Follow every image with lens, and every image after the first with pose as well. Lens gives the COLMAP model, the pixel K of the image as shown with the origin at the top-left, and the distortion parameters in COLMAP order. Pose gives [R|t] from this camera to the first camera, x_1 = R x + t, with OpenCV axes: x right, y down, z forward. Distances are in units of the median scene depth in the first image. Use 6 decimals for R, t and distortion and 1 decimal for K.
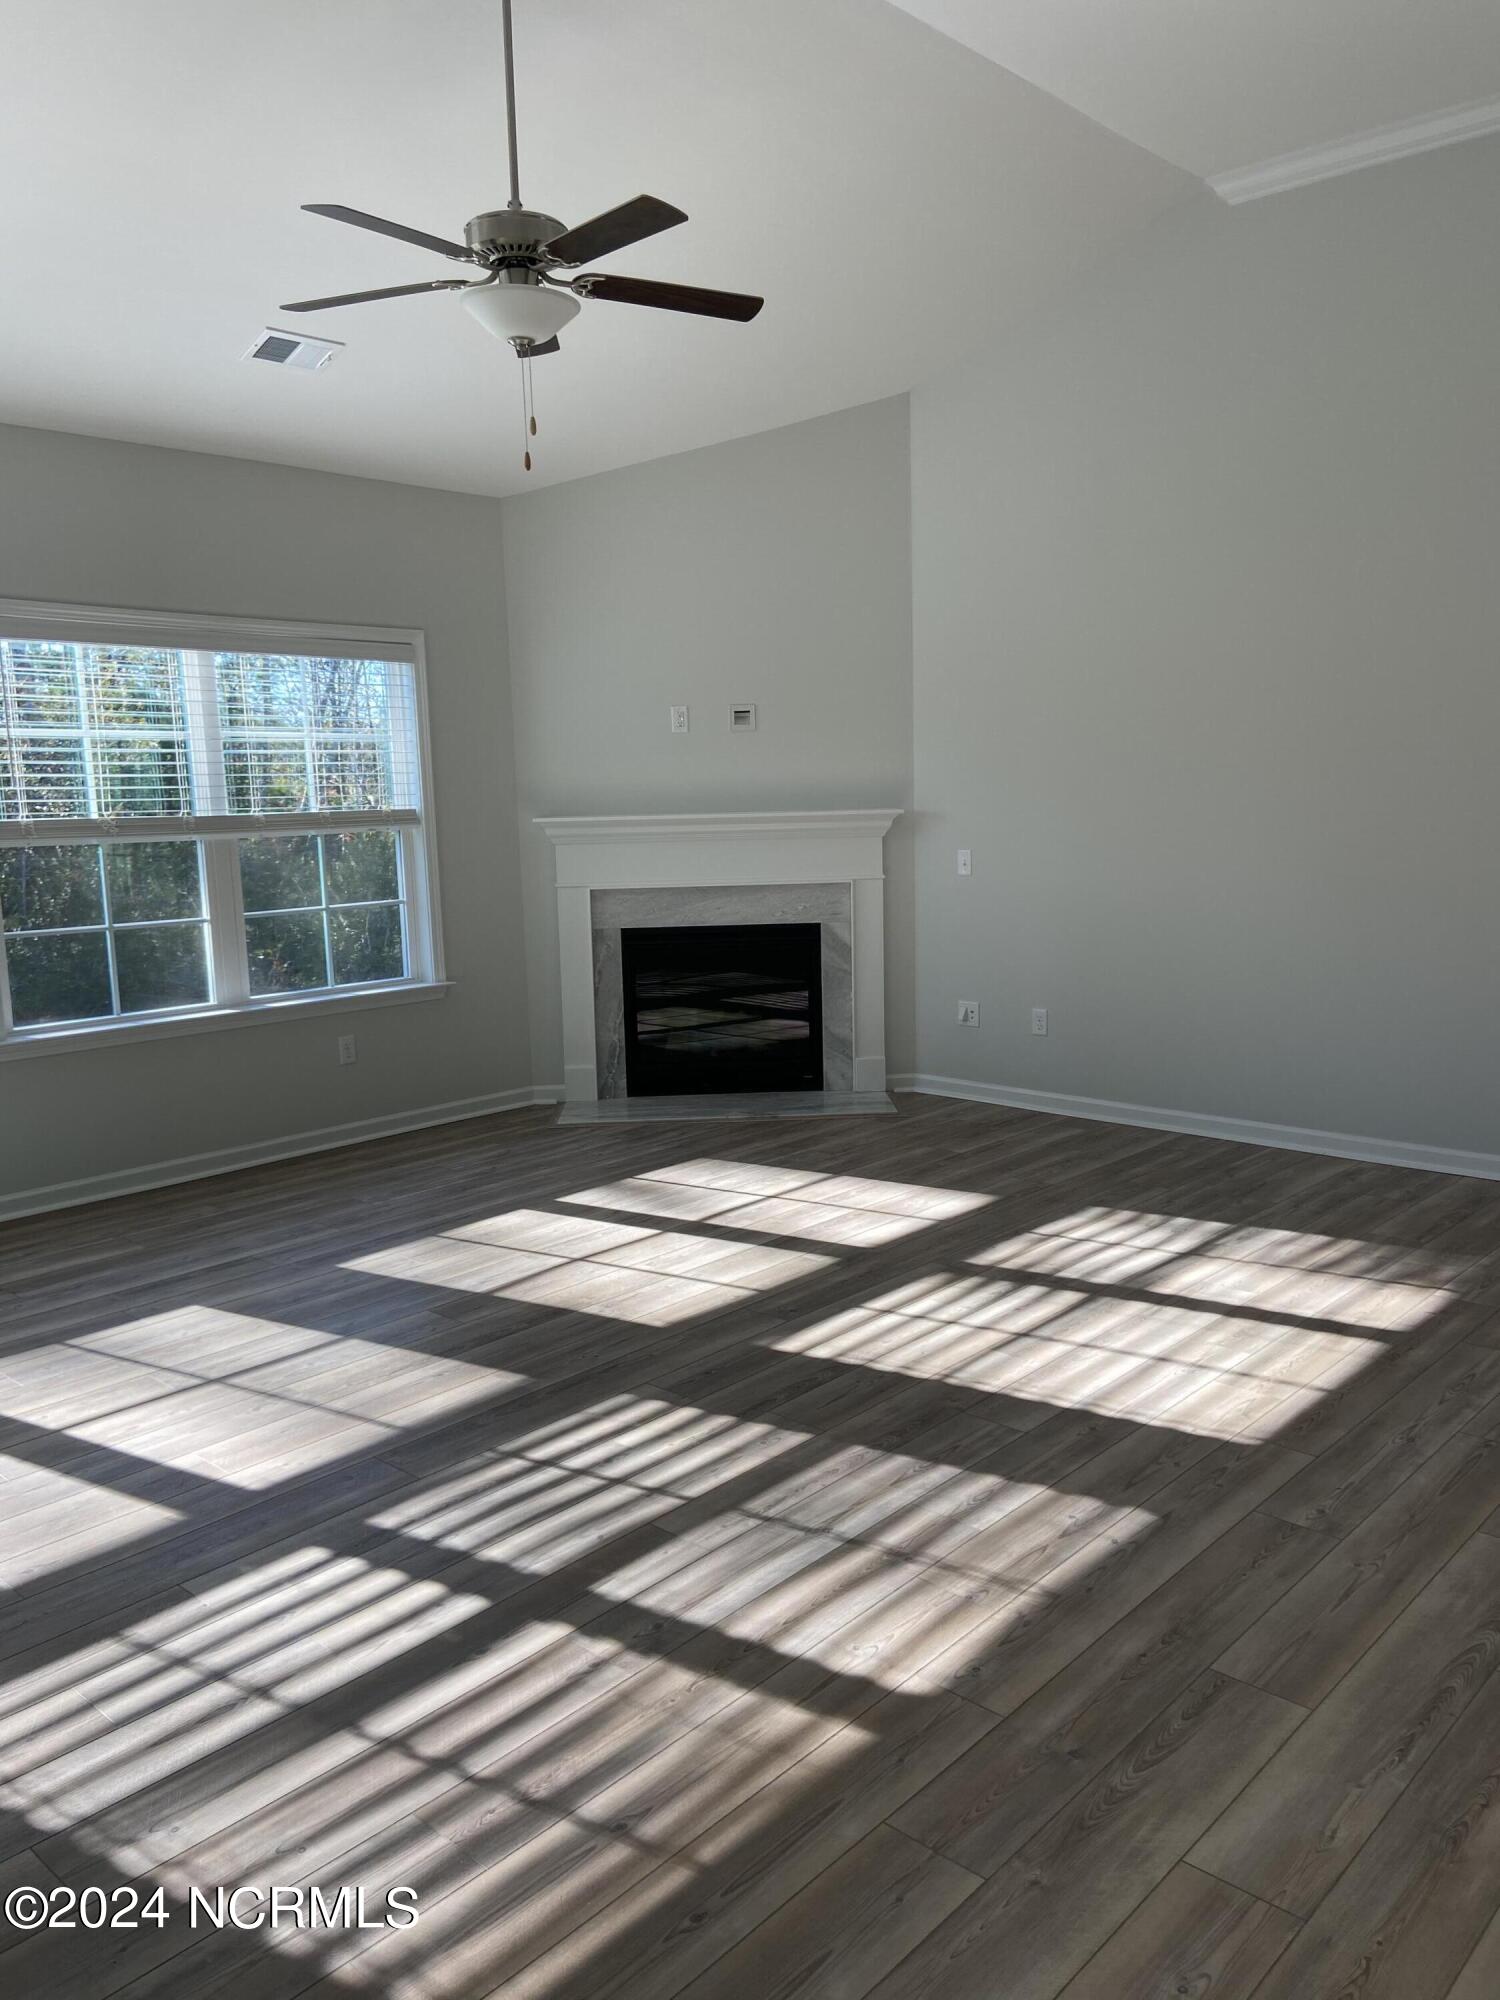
lens RADIAL K [[1522.6, 0, 743.3], [0, 1522.6, 986.6], [0, 0, 1]] dist [0.065490, -0.075527]
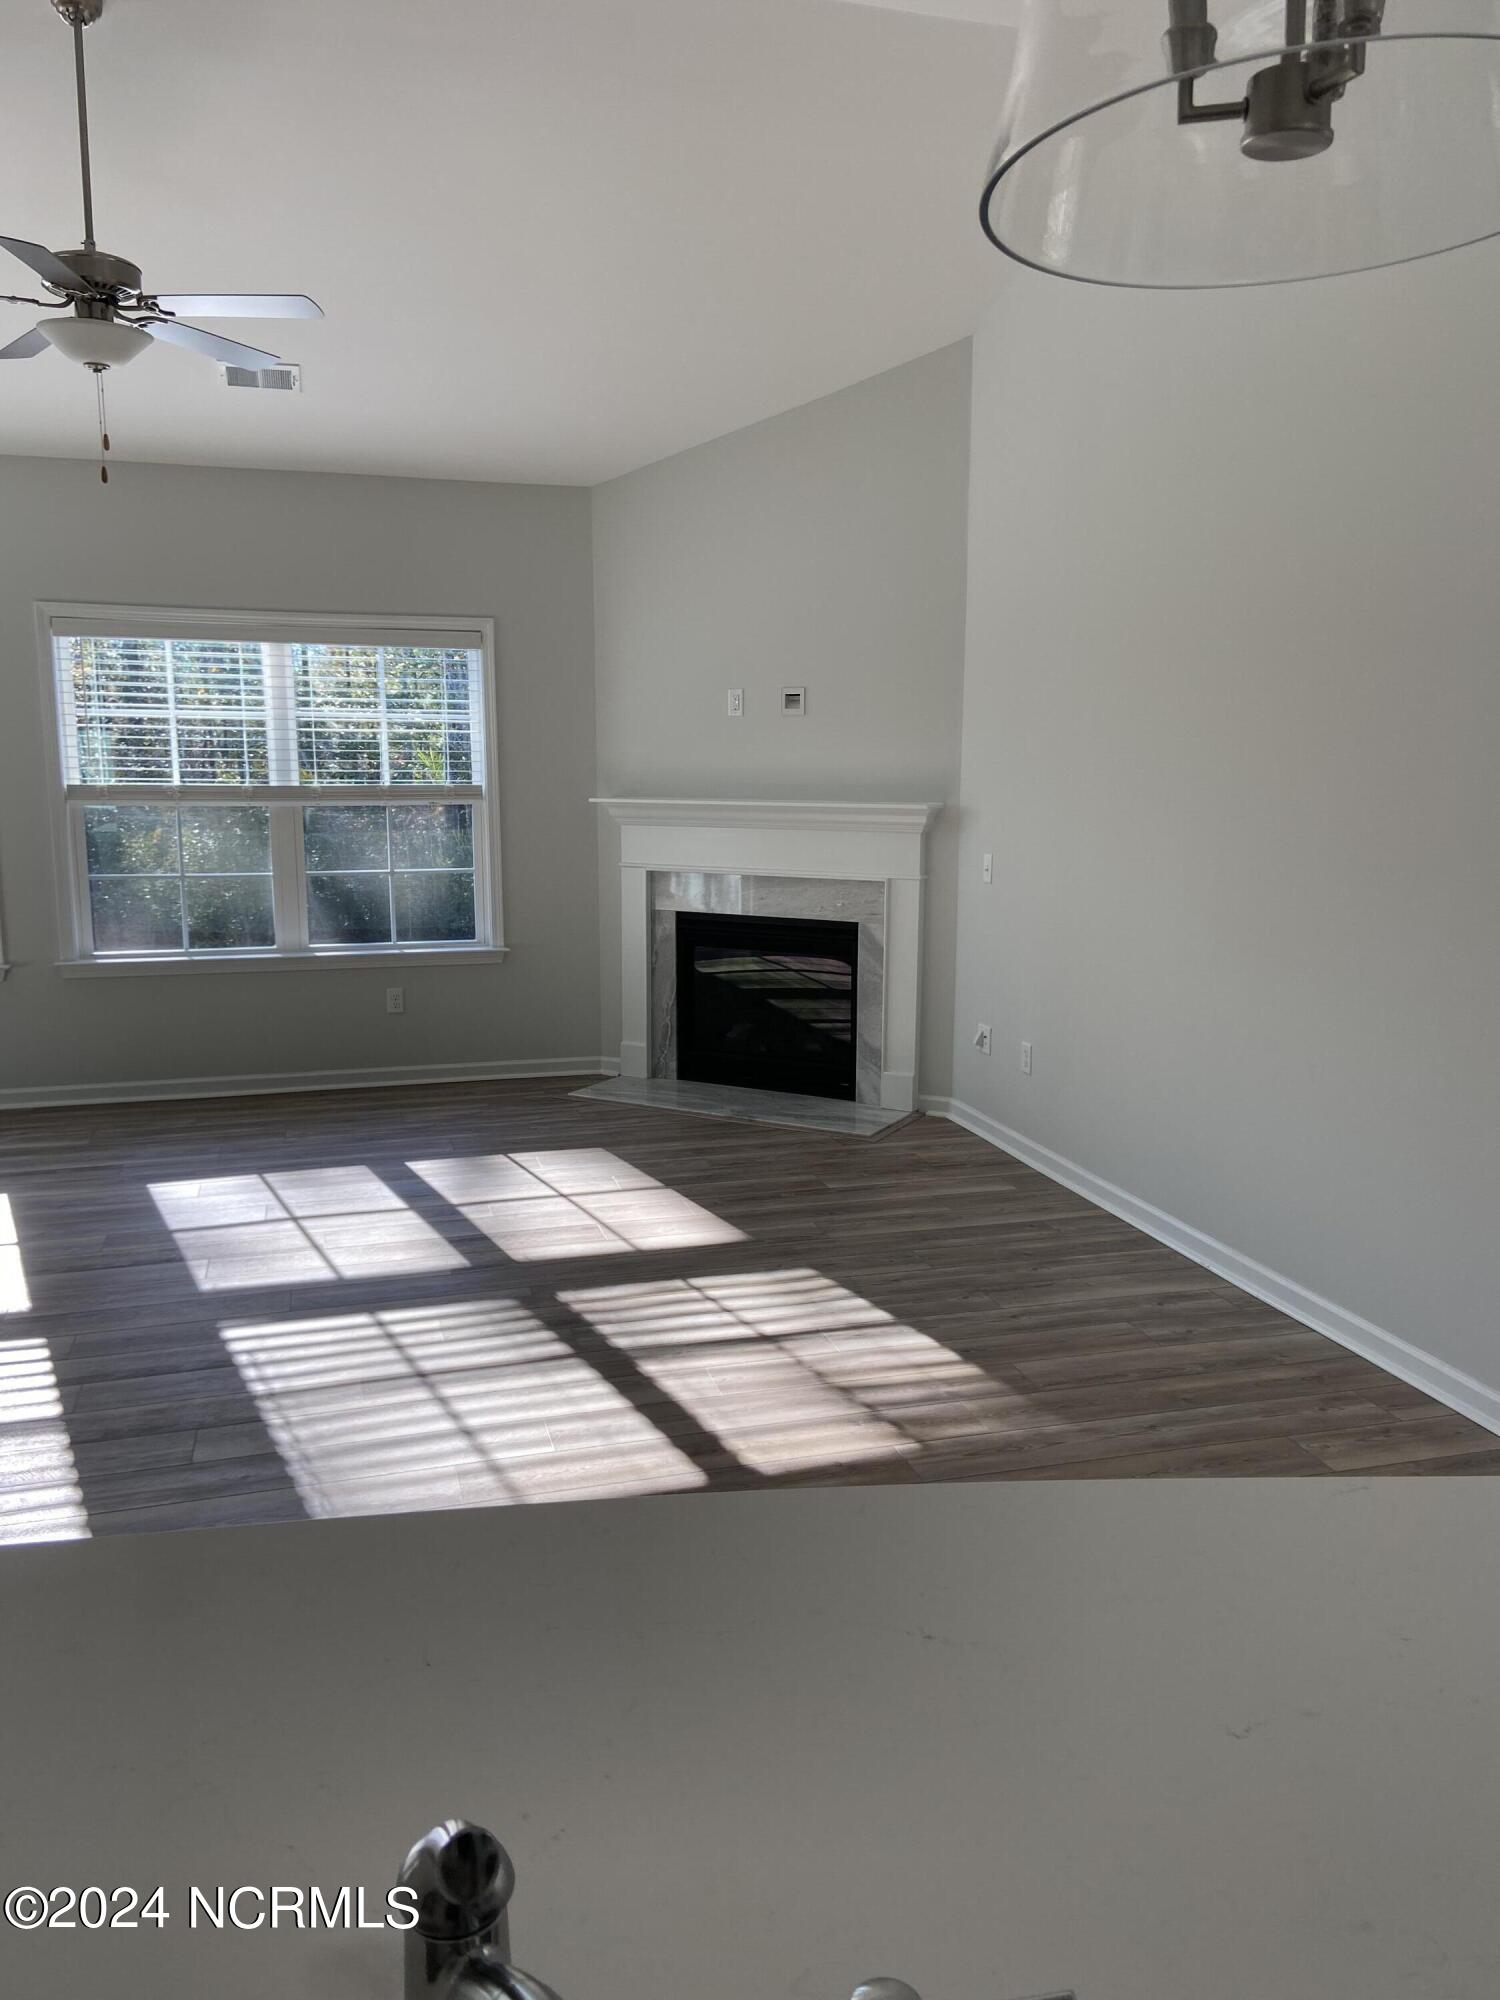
lens RADIAL K [[1522.6, 0, 769.4], [0, 1522.6, 949.3], [0, 0, 1]] dist [0.065490, -0.075527]
pose [[0.853170, 0.091958, -0.513463, 0.615270], [-0.091386, 0.995465, 0.026435, -0.057065], [0.513565, 0.024369, 0.857704, 0.221535]]
